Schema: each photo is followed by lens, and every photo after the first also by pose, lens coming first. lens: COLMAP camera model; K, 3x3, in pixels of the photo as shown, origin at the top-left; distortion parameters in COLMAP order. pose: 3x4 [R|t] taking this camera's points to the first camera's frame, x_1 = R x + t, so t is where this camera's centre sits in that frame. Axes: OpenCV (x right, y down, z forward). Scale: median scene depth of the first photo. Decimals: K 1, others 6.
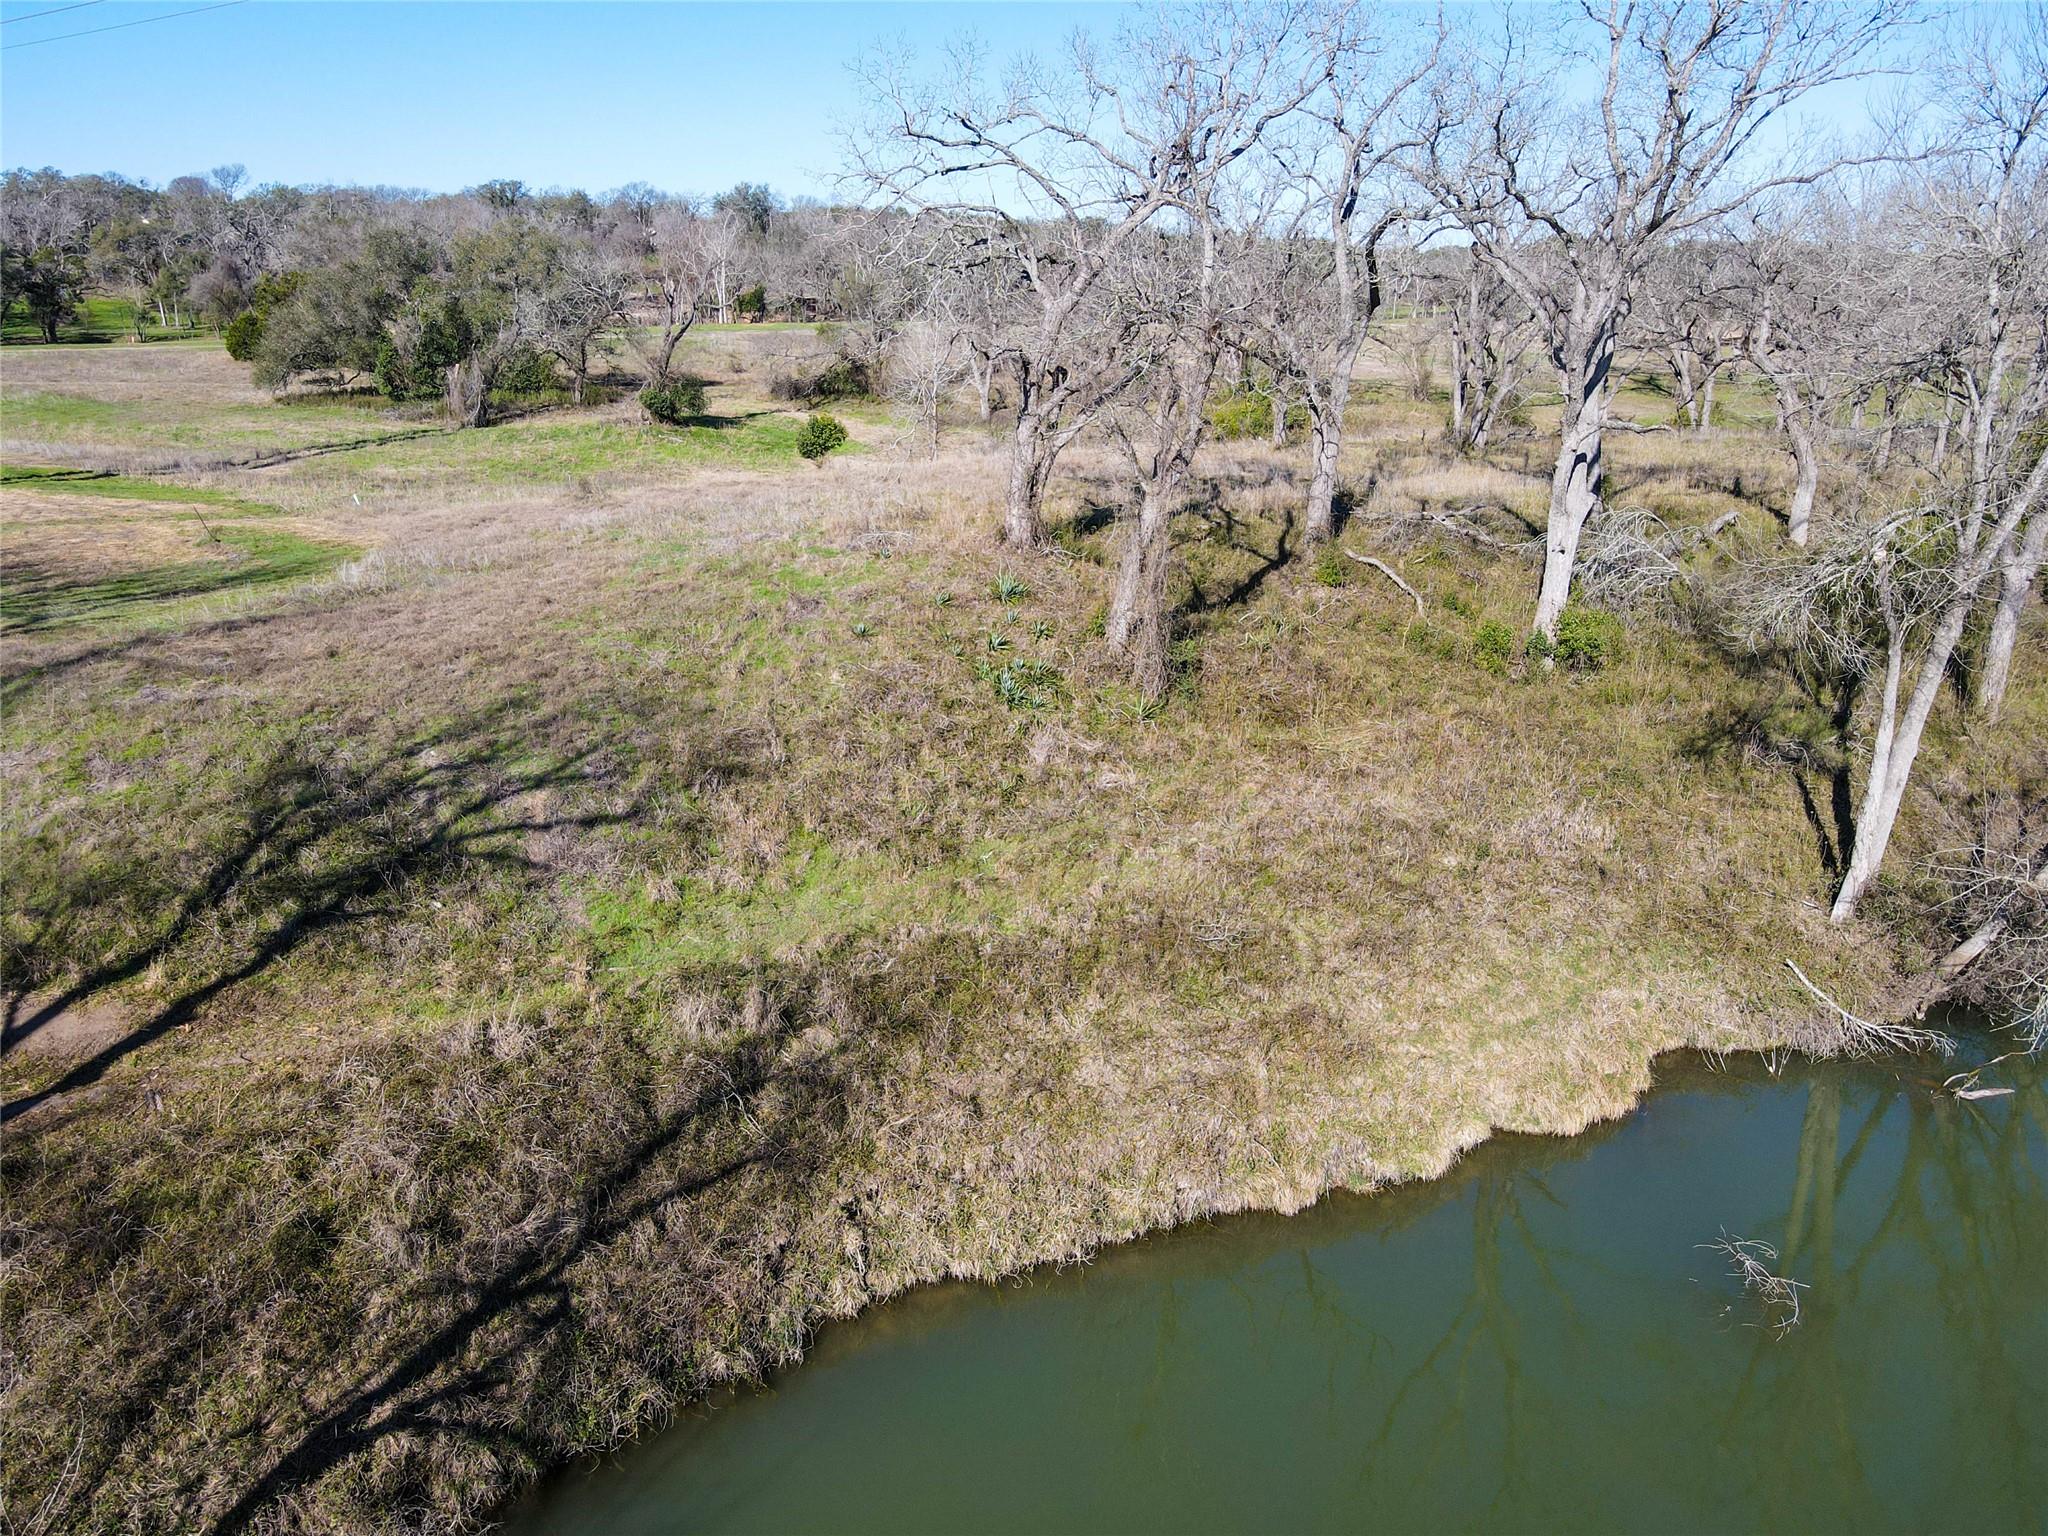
lens RADIAL K [[1493.9, 0, 1029.3], [0, 1493.9, 764.5], [0, 0, 1]] dist [-0.000896, 0.018863]
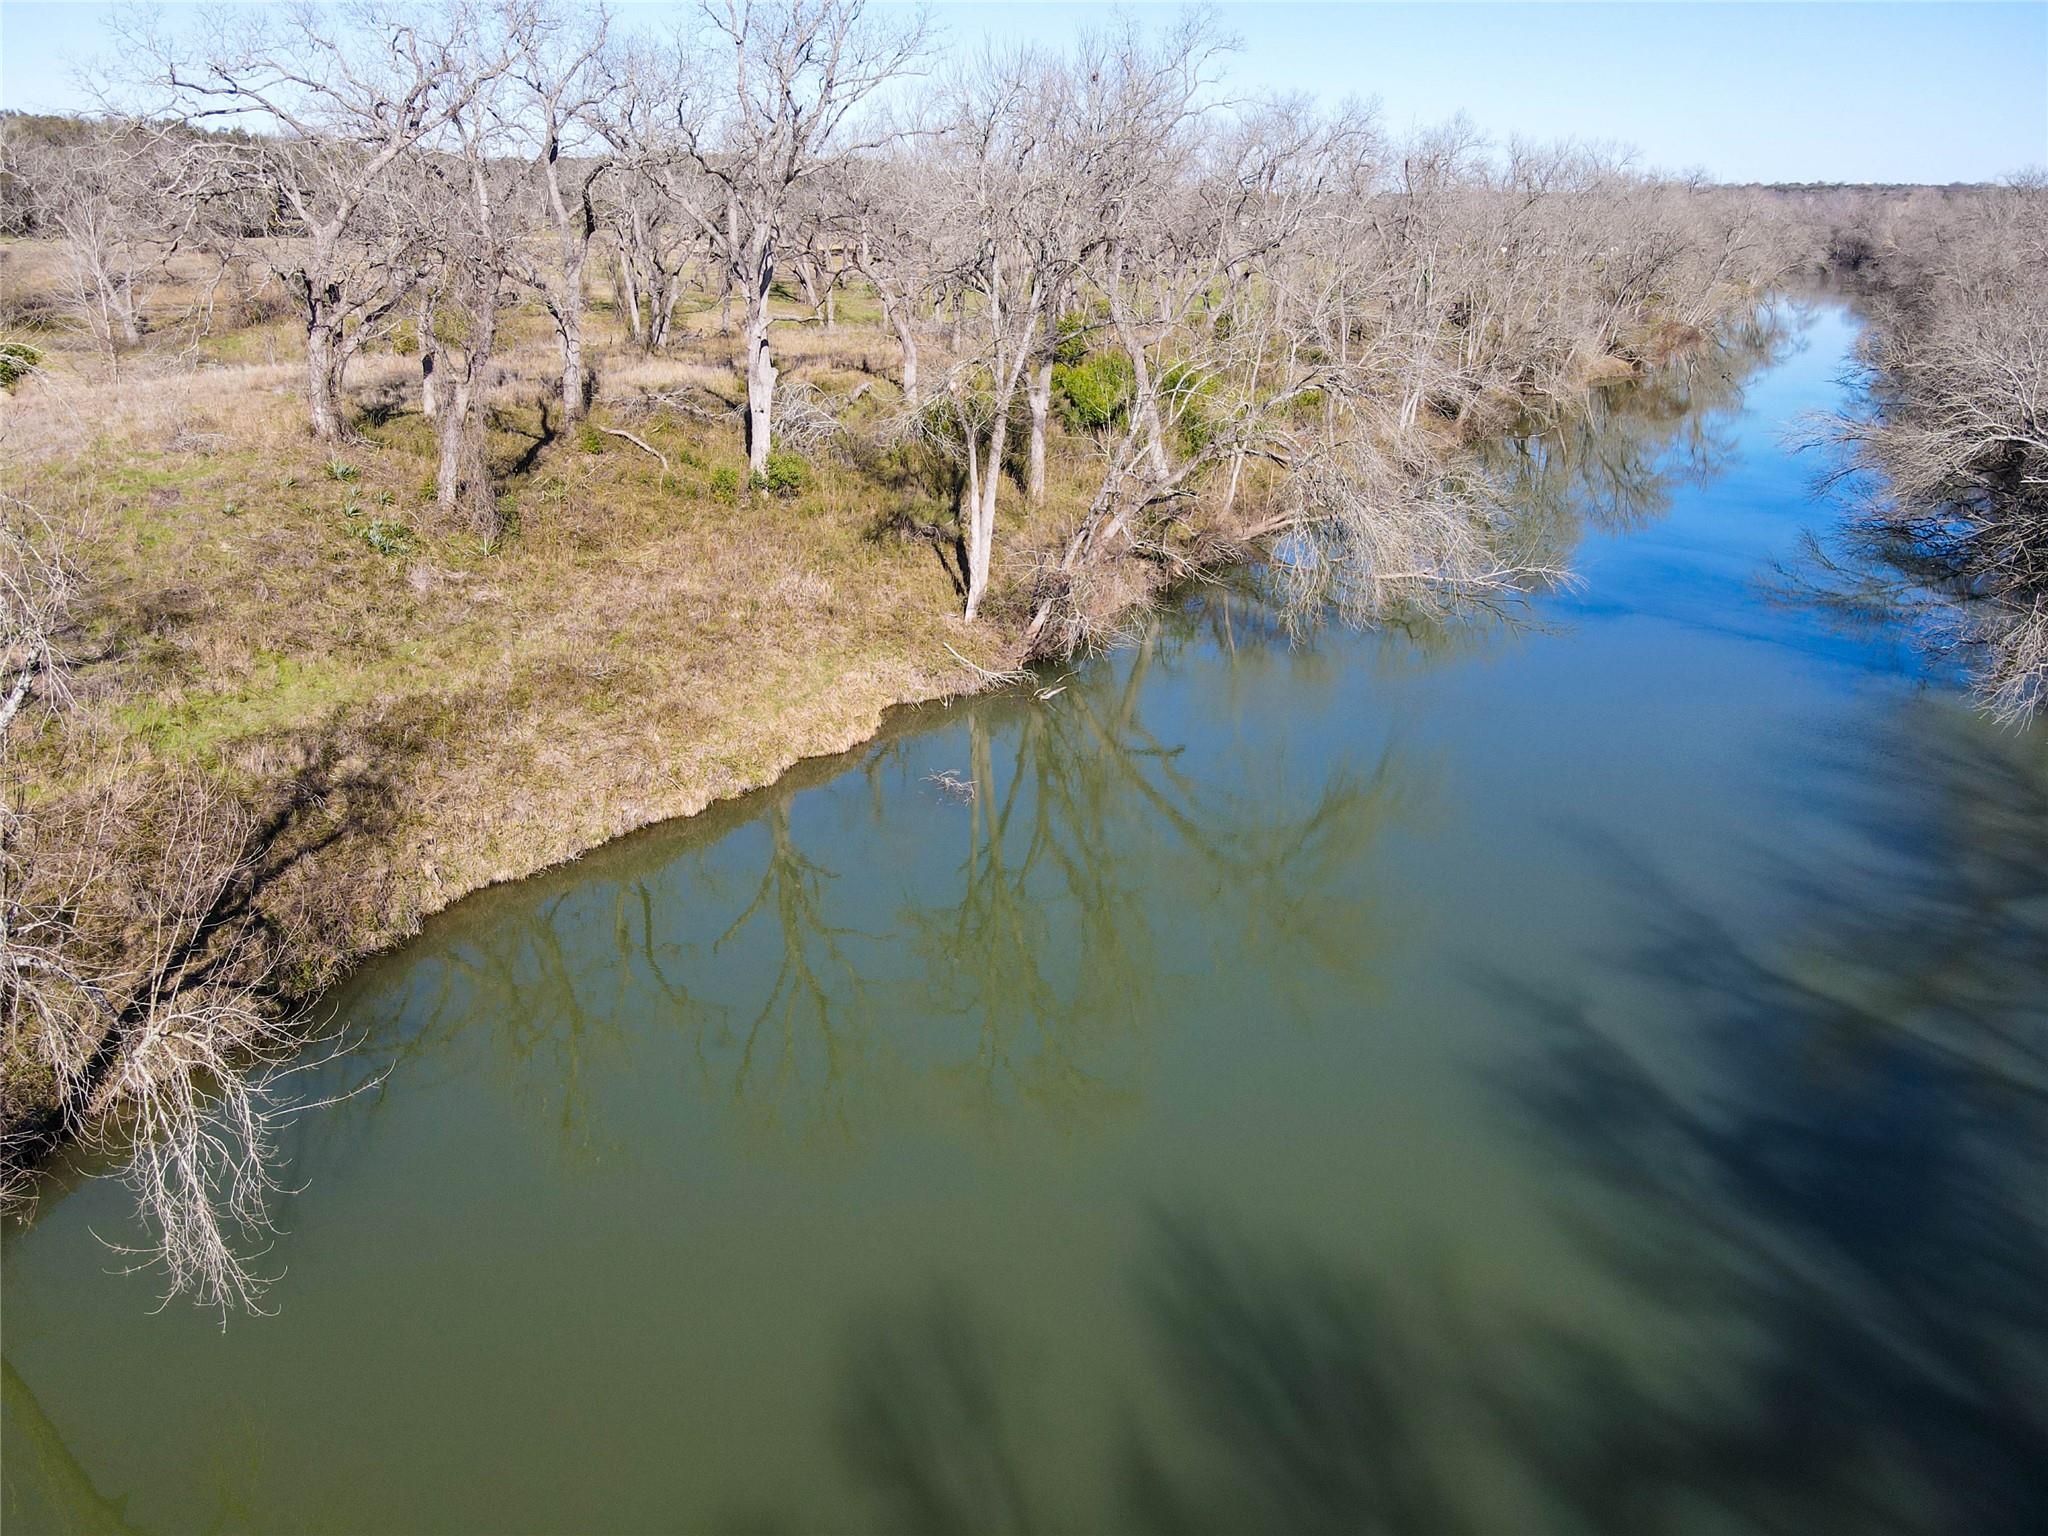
lens RADIAL K [[1493.9, 0, 1018.7], [0, 1493.9, 770.7], [0, 0, 1]] dist [-0.000896, 0.018863]
pose [[0.856684, -0.180438, 0.483255, -0.215809], [0.152559, 0.983543, 0.096790, 0.111406], [-0.492766, -0.009193, 0.870113, -0.419392]]
